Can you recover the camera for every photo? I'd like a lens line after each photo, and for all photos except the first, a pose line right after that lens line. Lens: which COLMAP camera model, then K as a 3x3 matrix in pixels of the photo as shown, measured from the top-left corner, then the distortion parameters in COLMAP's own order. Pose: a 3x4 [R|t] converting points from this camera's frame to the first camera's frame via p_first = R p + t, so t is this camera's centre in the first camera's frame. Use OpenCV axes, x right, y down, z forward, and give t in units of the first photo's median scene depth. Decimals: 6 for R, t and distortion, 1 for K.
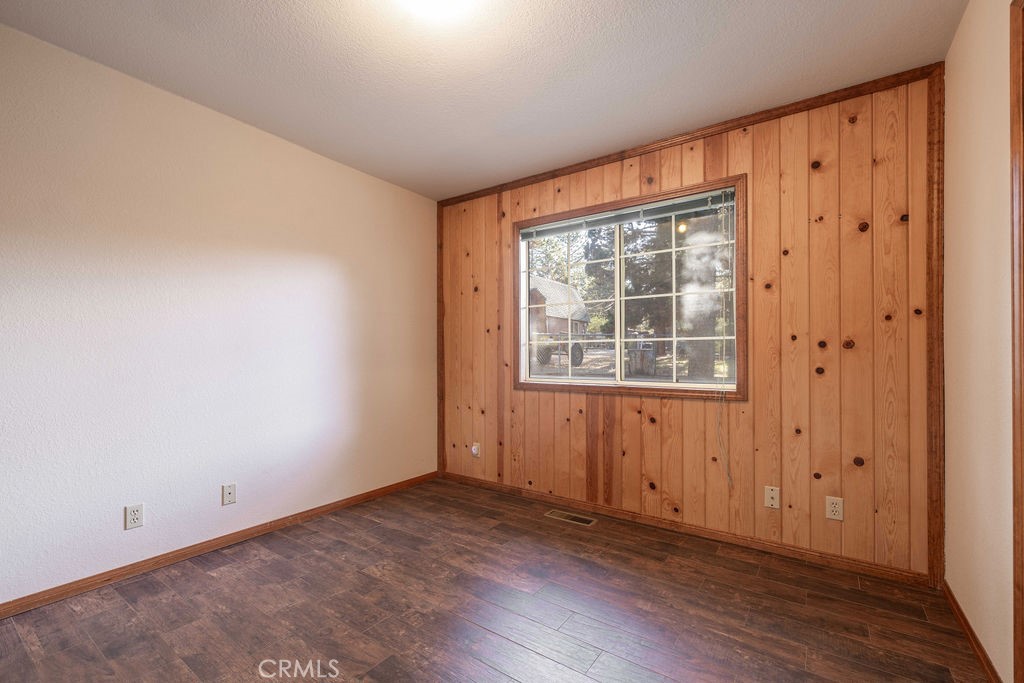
lens RADIAL K [[436.5, 0, 496.5], [0, 436.5, 345.2], [0, 0, 1]] dist [0.001257, -0.000407]
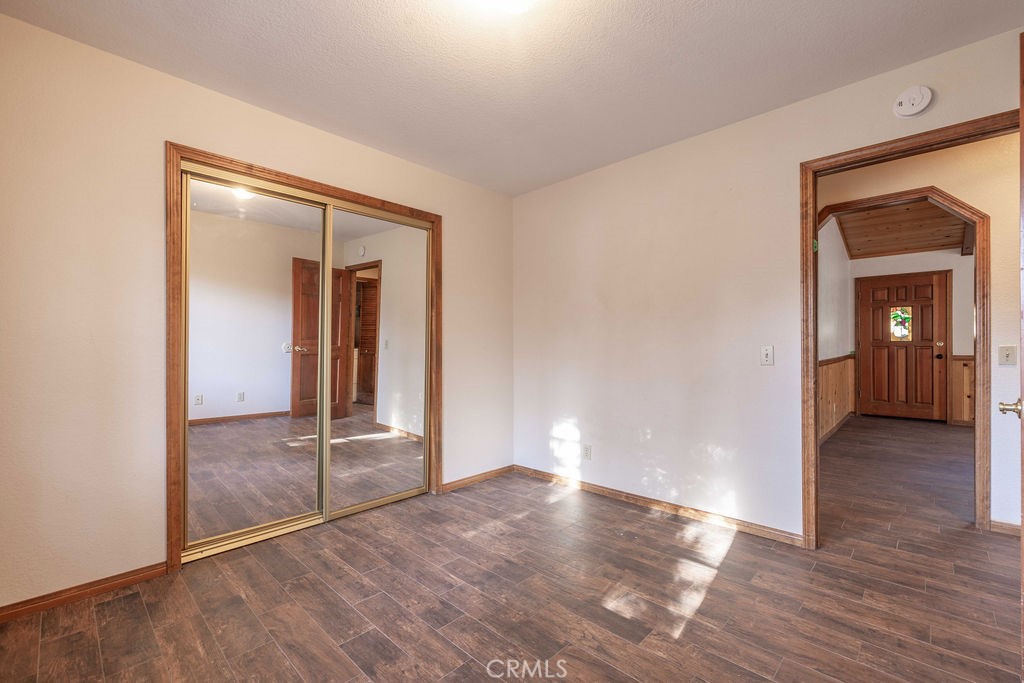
lens RADIAL K [[436.5, 0, 511.0], [0, 436.5, 344.4], [0, 0, 1]] dist [0.001257, -0.000407]
pose [[-0.989285, 0.015787, 0.145139, -0.160232], [0.014093, 0.999820, -0.012692, 0.025762], [-0.145313, -0.010511, -0.989330, 1.096986]]
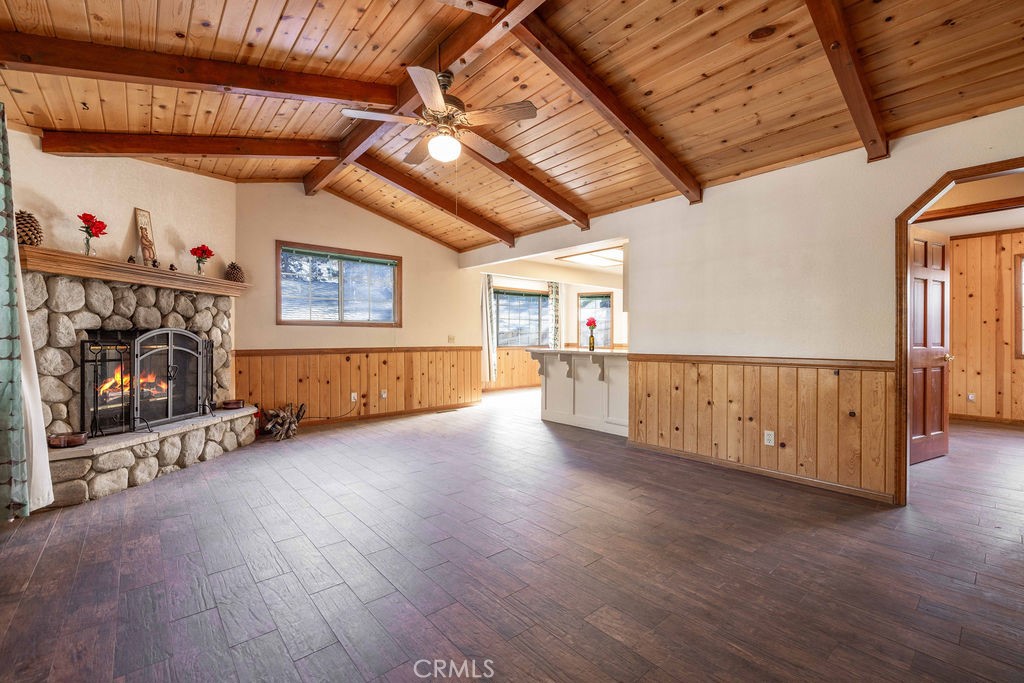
lens RADIAL K [[436.5, 0, 507.0], [0, 436.5, 335.9], [0, 0, 1]] dist [0.001257, -0.000407]
pose [[0.972934, 0.011539, -0.230794, -1.689764], [-0.010609, 0.999930, 0.005271, 0.034563], [0.230839, -0.002680, 0.972988, -1.189447]]
